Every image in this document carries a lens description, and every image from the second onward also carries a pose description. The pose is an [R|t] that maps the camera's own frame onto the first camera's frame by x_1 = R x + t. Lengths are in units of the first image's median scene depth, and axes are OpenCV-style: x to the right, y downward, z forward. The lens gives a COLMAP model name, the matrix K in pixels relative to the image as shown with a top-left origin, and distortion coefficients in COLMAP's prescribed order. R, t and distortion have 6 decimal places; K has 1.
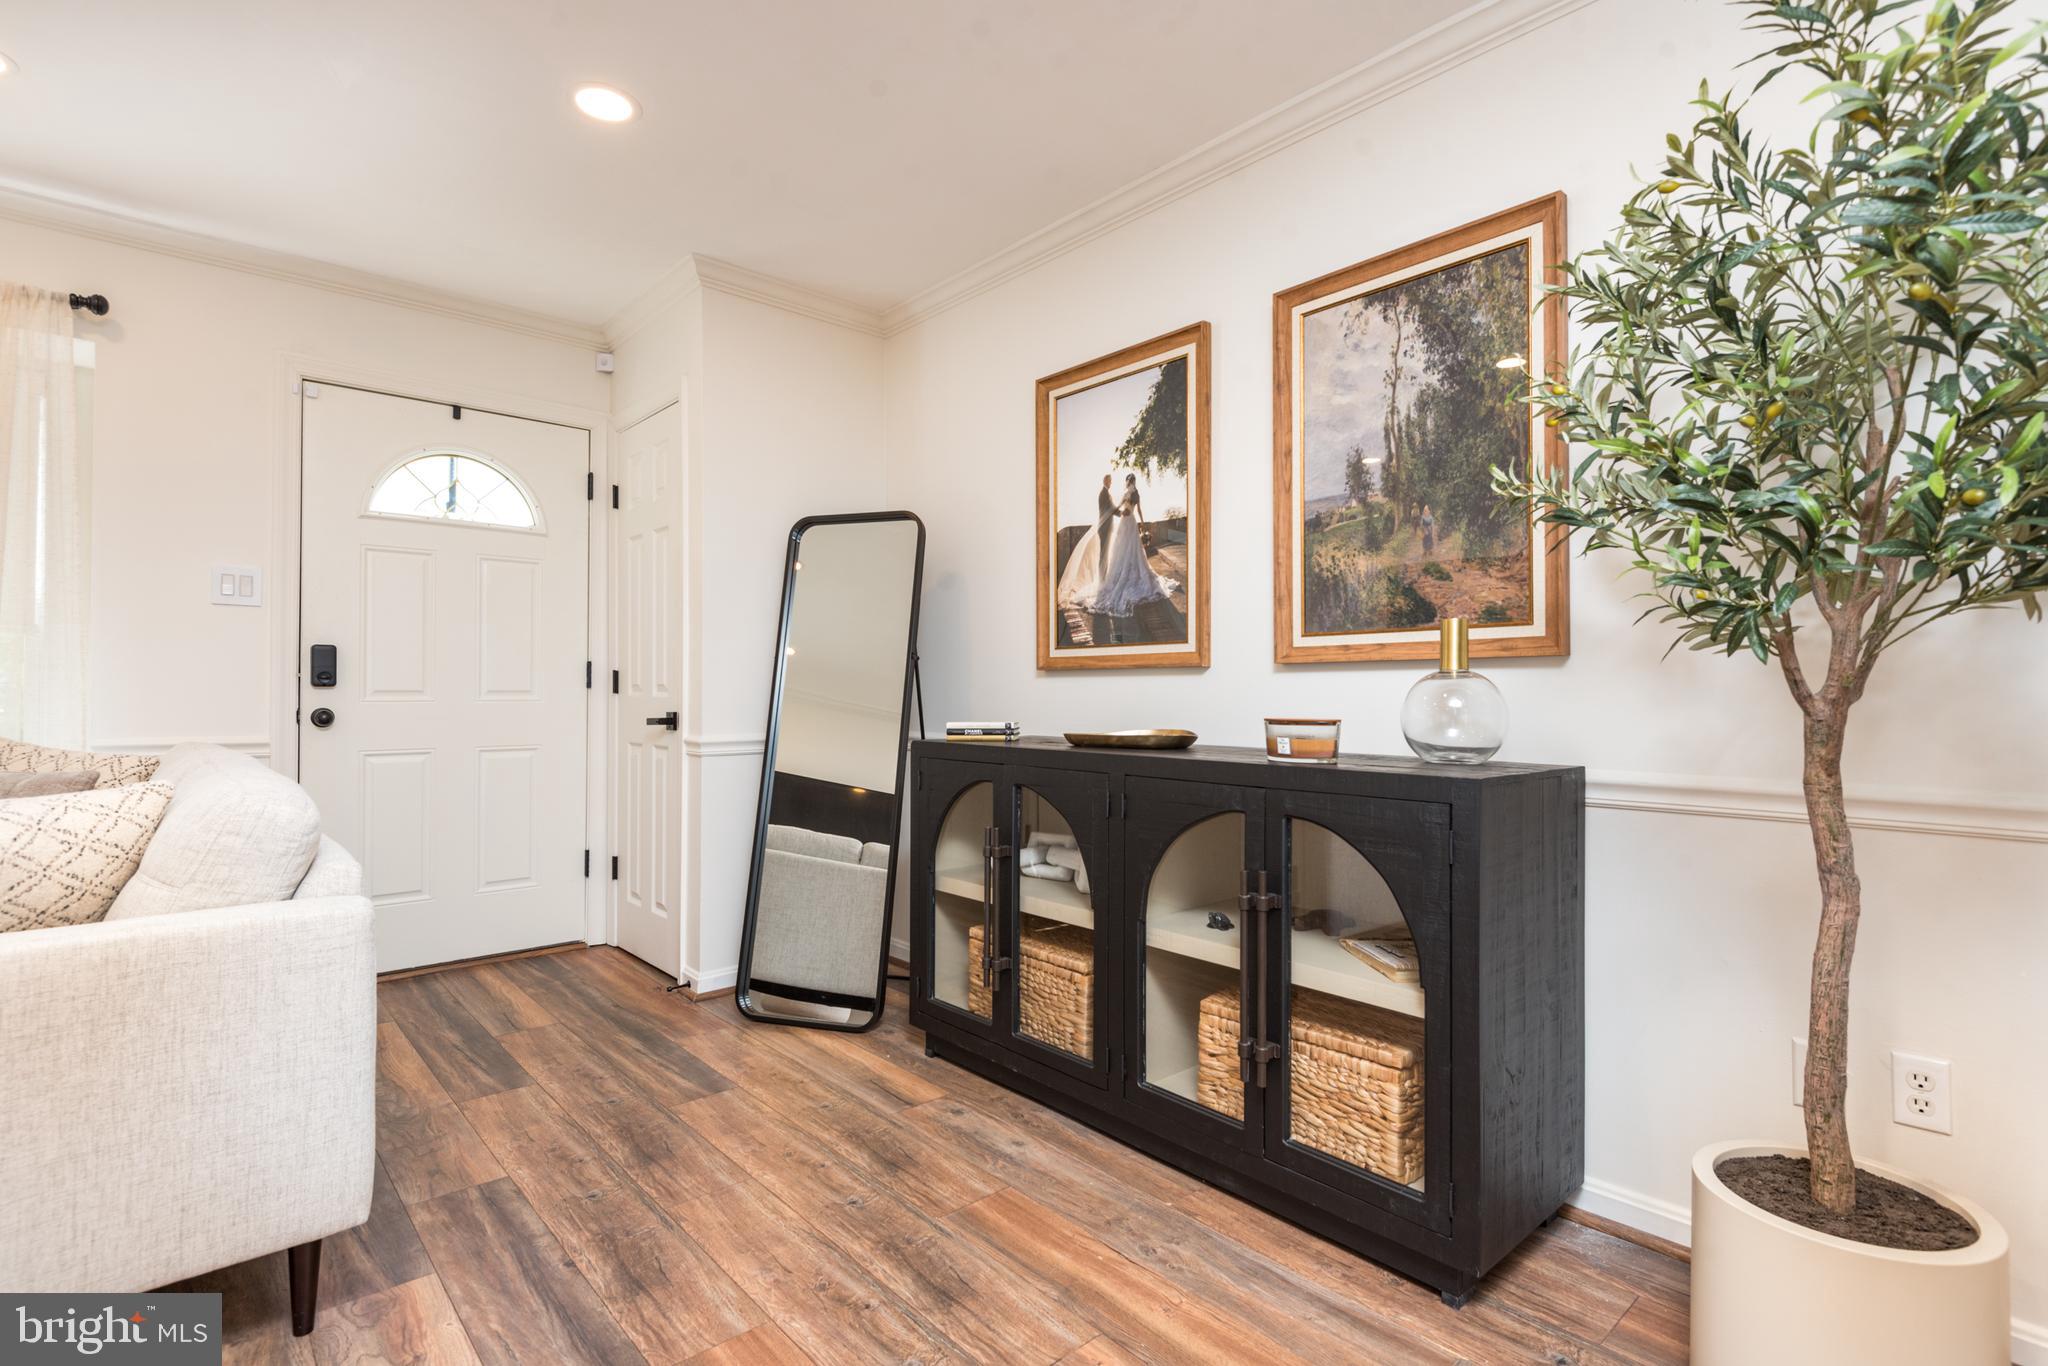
lens RADIAL K [[959.9, 0, 1029.0], [0, 959.9, 686.1], [0, 0, 1]] dist [0.009010, -0.013227]
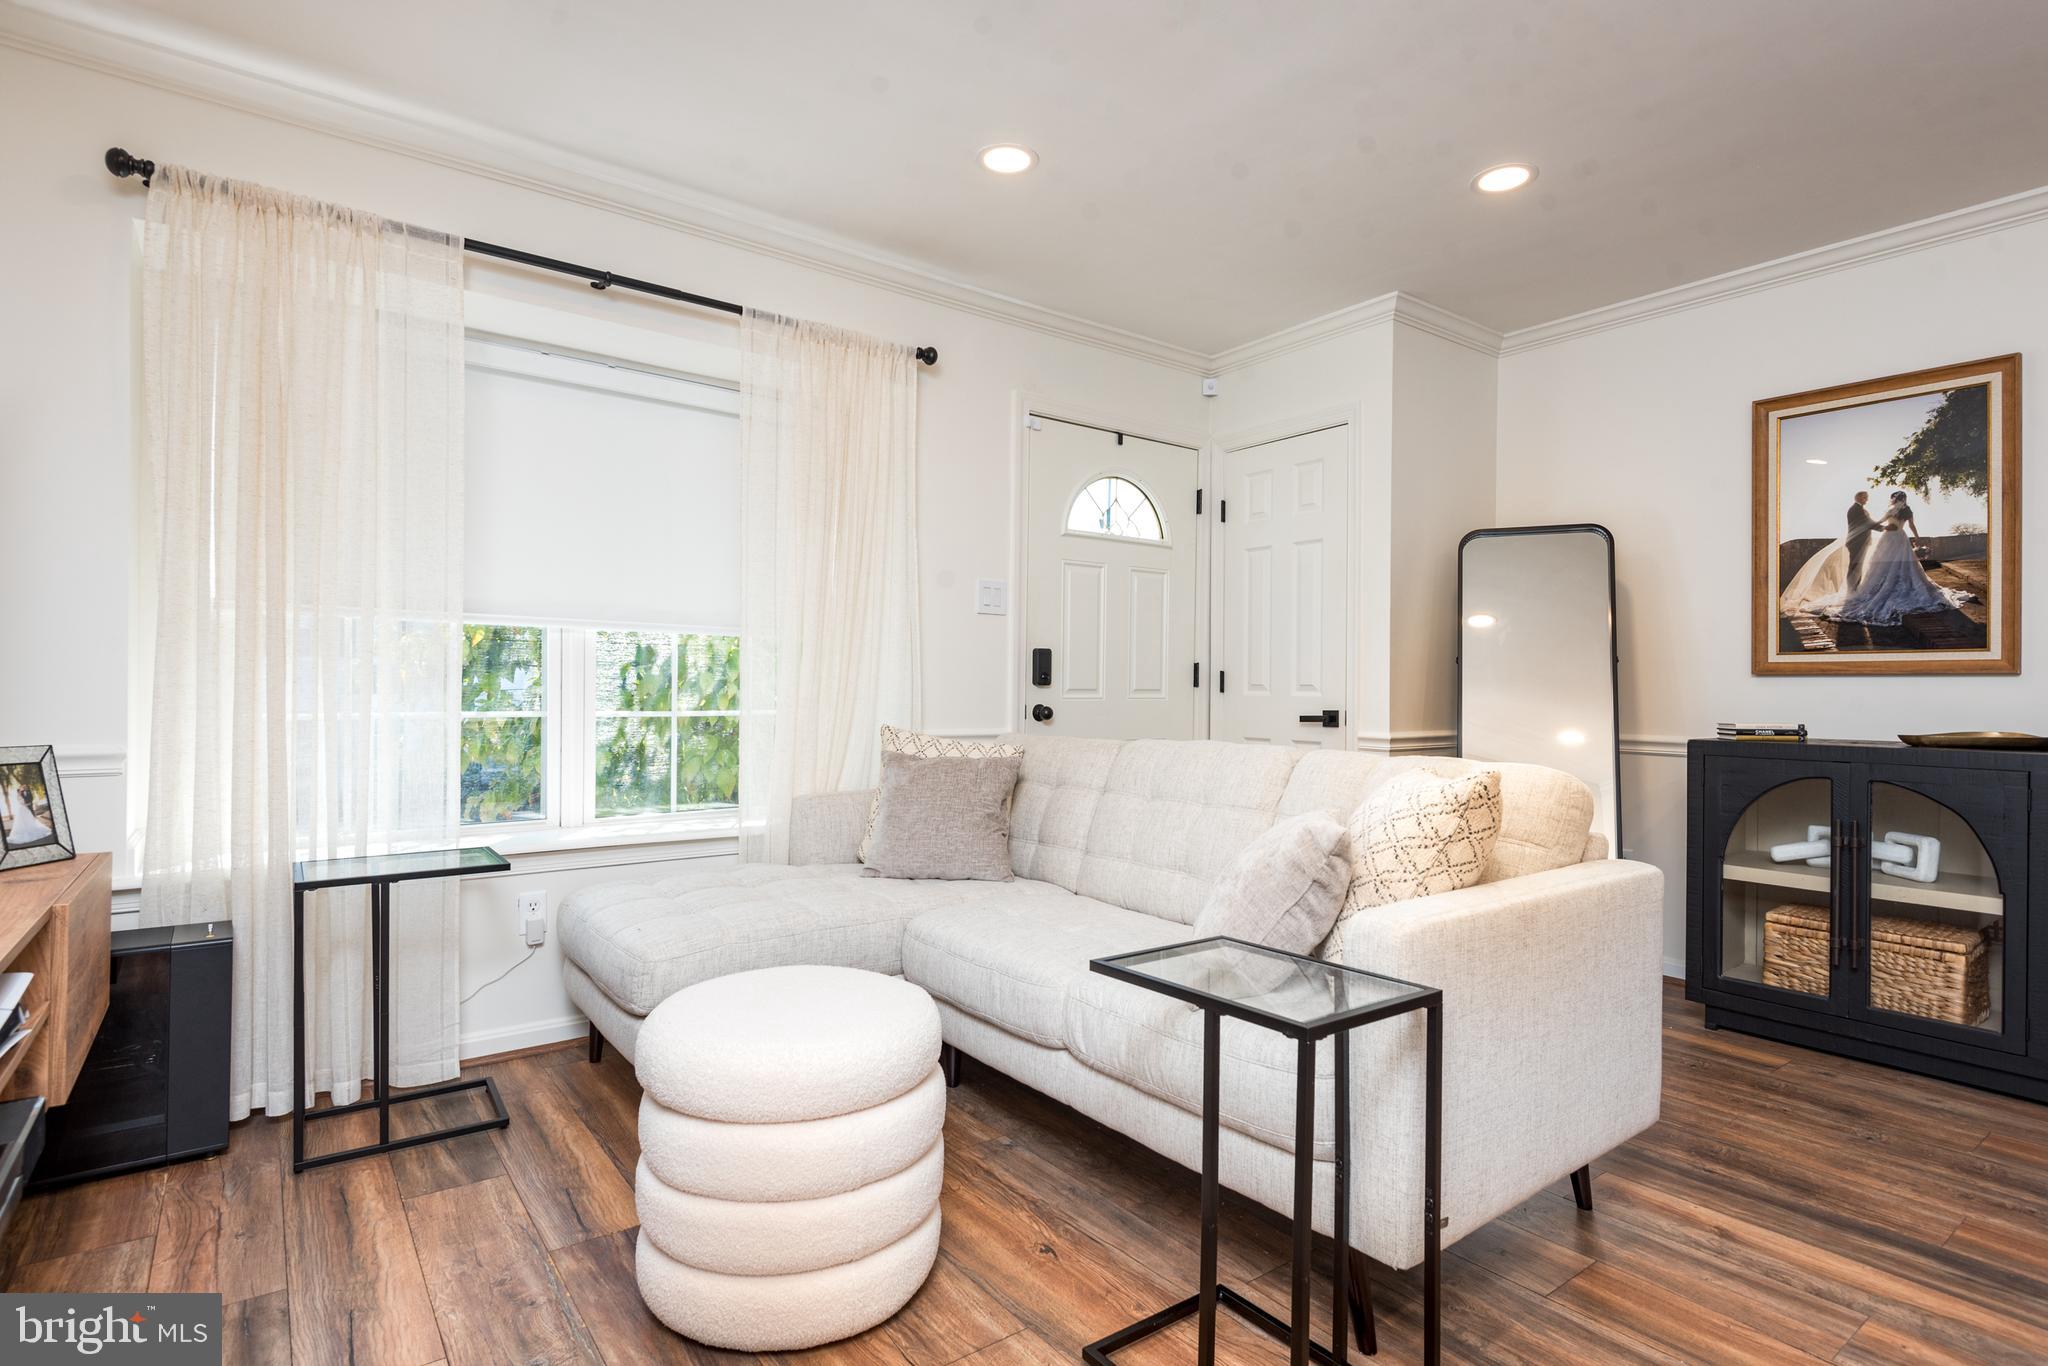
lens RADIAL K [[1014.9, 0, 1031.9], [0, 1014.9, 679.6], [0, 0, 1]] dist [0.004447, -0.006862]
pose [[0.995273, 0.004513, -0.097013, -0.807804], [-0.004755, 0.999986, -0.002256, -0.005278], [0.097001, 0.002707, 0.995281, -0.235410]]
